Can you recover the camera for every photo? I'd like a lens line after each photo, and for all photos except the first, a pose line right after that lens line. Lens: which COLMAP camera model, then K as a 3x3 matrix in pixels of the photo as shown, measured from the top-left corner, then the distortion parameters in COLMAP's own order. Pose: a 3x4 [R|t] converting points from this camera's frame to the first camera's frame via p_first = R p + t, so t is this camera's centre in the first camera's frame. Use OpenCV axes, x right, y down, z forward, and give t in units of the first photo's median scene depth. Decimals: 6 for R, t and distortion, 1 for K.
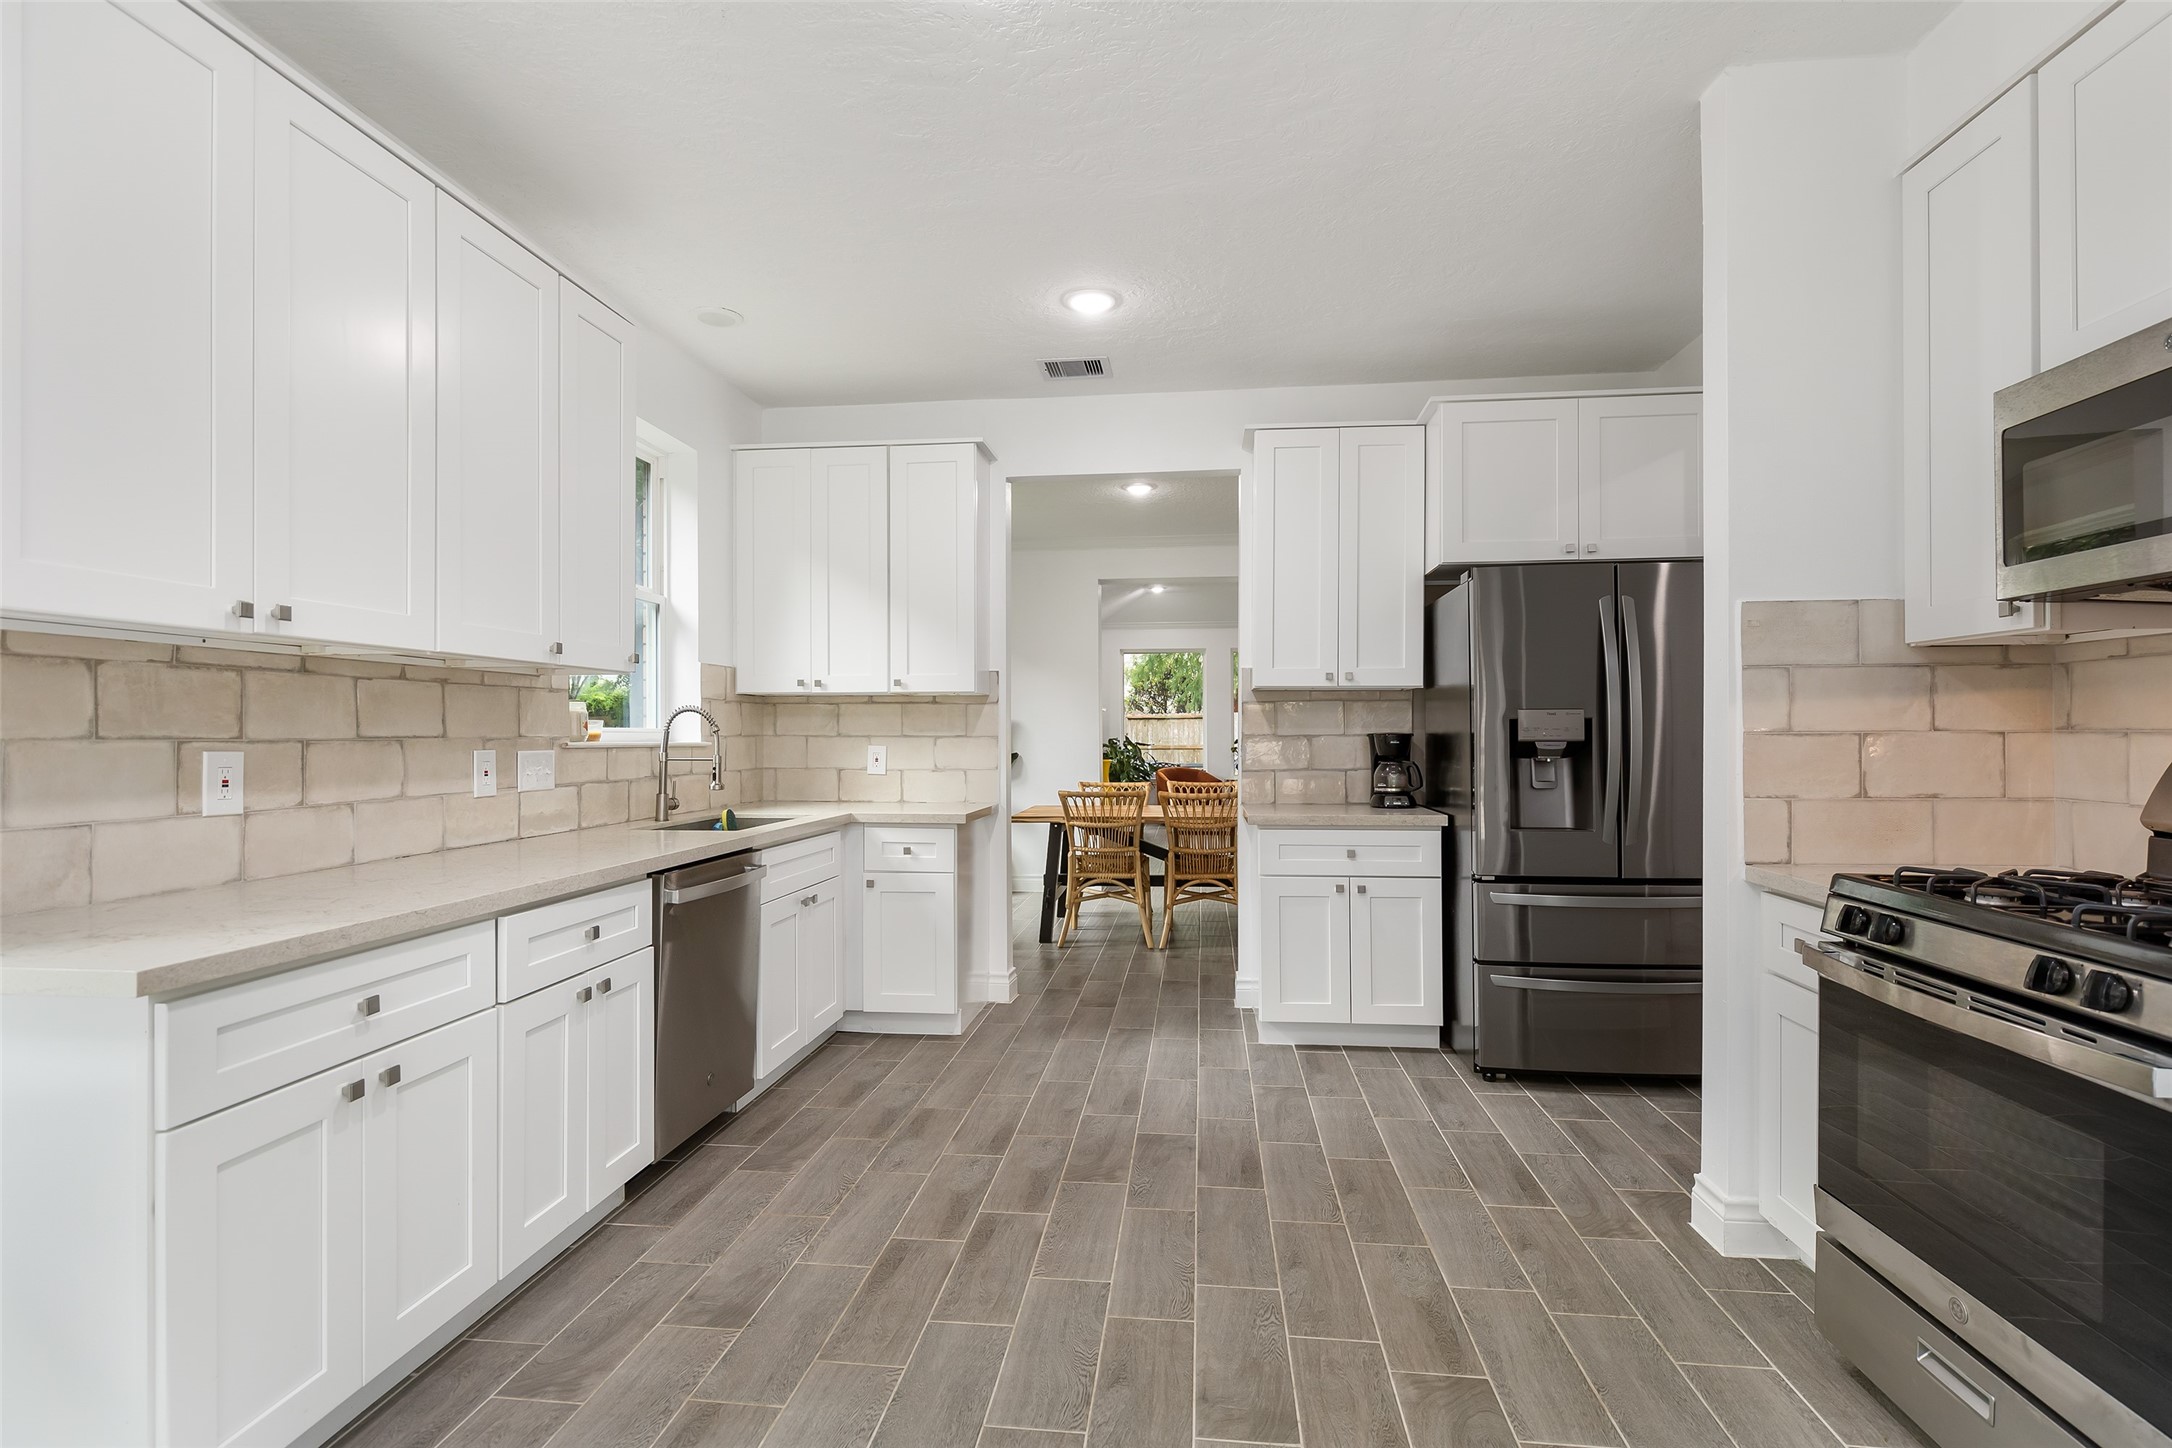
lens RADIAL K [[1045.3, 0, 1085.1], [0, 1045.3, 746.7], [0, 0, 1]] dist [-0.021143, -0.000361]
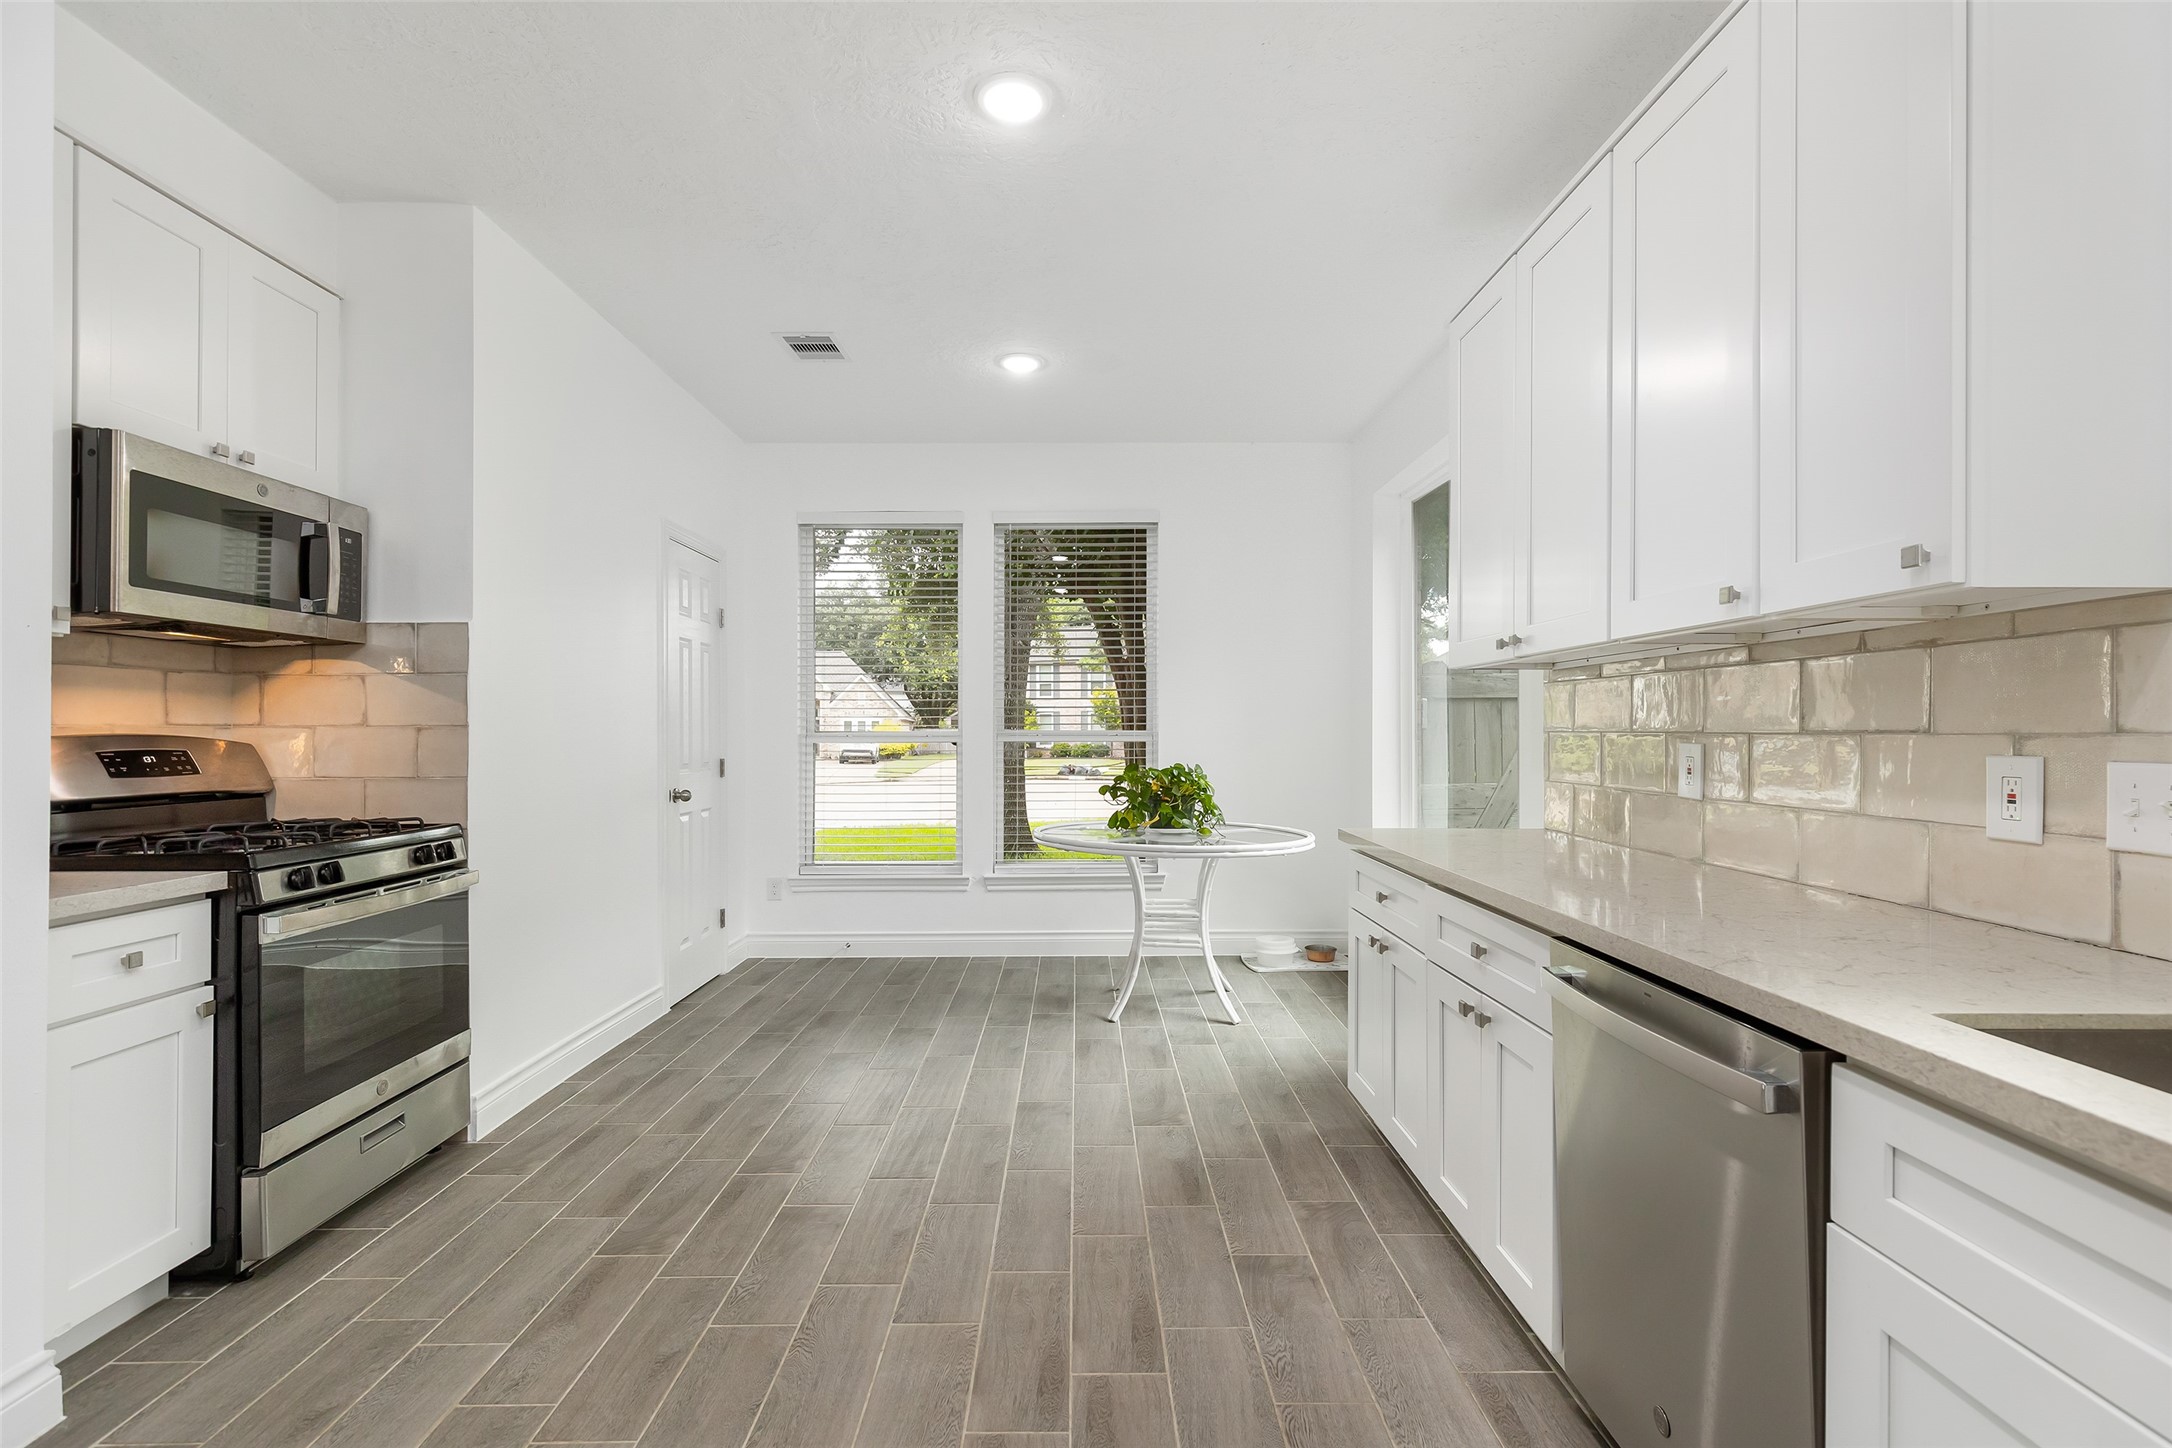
lens RADIAL K [[984.8, 0, 1079.1], [0, 984.8, 744.2], [0, 0, 1]] dist [0.010319, -0.002071]
pose [[-0.993319, 0.002787, -0.115371, -0.040838], [-0.000344, 0.999633, 0.027106, -0.021652], [0.115404, 0.026964, -0.992953, 1.911296]]
